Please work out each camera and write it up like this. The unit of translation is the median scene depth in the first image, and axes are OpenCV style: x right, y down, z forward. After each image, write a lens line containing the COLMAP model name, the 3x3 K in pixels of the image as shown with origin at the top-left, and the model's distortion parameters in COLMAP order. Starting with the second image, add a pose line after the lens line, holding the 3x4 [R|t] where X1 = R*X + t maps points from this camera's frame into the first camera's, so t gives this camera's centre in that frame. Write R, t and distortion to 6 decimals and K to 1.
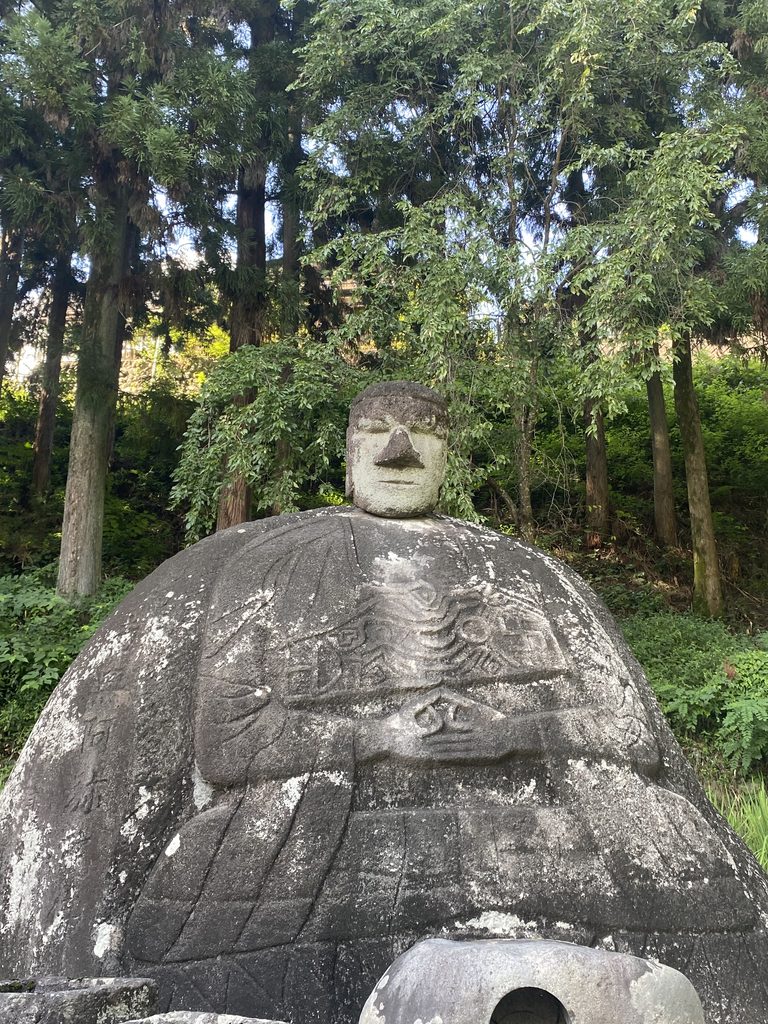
lens RADIAL K [[952.6, 0, 389.4], [0, 952.6, 486.9], [0, 0, 1]] dist [0.015698, -0.008255]
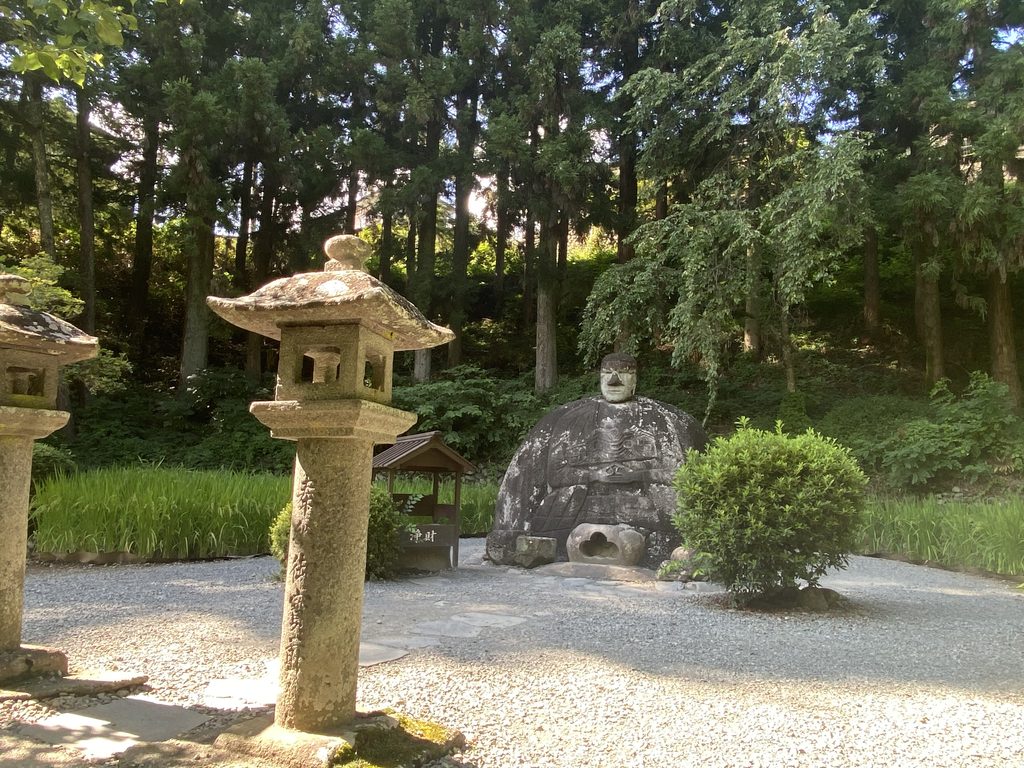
lens RADIAL K [[640.8, 0, 512.0], [0, 640.8, 384.0], [0, 0, 1]] dist [0.000690, -0.000661]
pose [[0.924104, -0.024120, -0.381379, 0.566648], [0.079999, 0.988103, 0.131349, -0.375211], [0.373673, -0.151890, 0.915040, -1.127877]]
